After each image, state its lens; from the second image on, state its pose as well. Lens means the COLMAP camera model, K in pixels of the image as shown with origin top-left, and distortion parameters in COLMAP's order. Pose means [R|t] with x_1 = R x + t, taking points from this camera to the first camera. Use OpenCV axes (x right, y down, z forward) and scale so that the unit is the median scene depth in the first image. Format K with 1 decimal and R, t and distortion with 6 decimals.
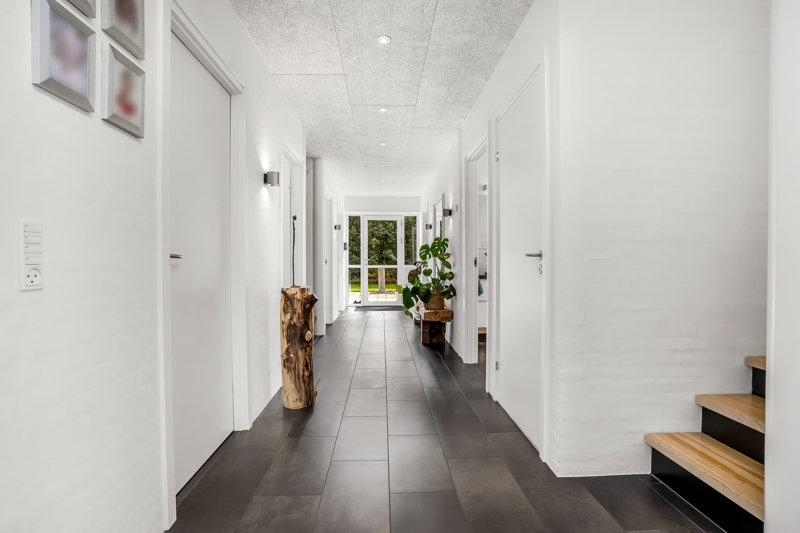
lens RADIAL K [[403.1, 0, 400.0], [0, 403.1, 266.5], [0, 0, 1]] dist [-0.001799, -0.000175]
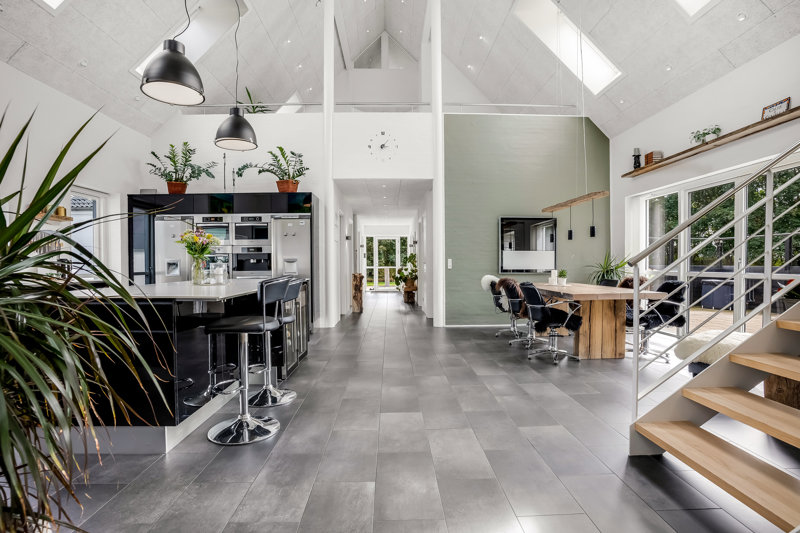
lens RADIAL K [[403.1, 0, 400.0], [0, 403.1, 266.5], [0, 0, 1]] dist [-0.001799, -0.000175]
pose [[0.999816, -0.004663, -0.018627, 0.041799], [0.004564, 0.999975, -0.005312, 0.005898], [0.018652, 0.005226, 0.999812, -0.674763]]
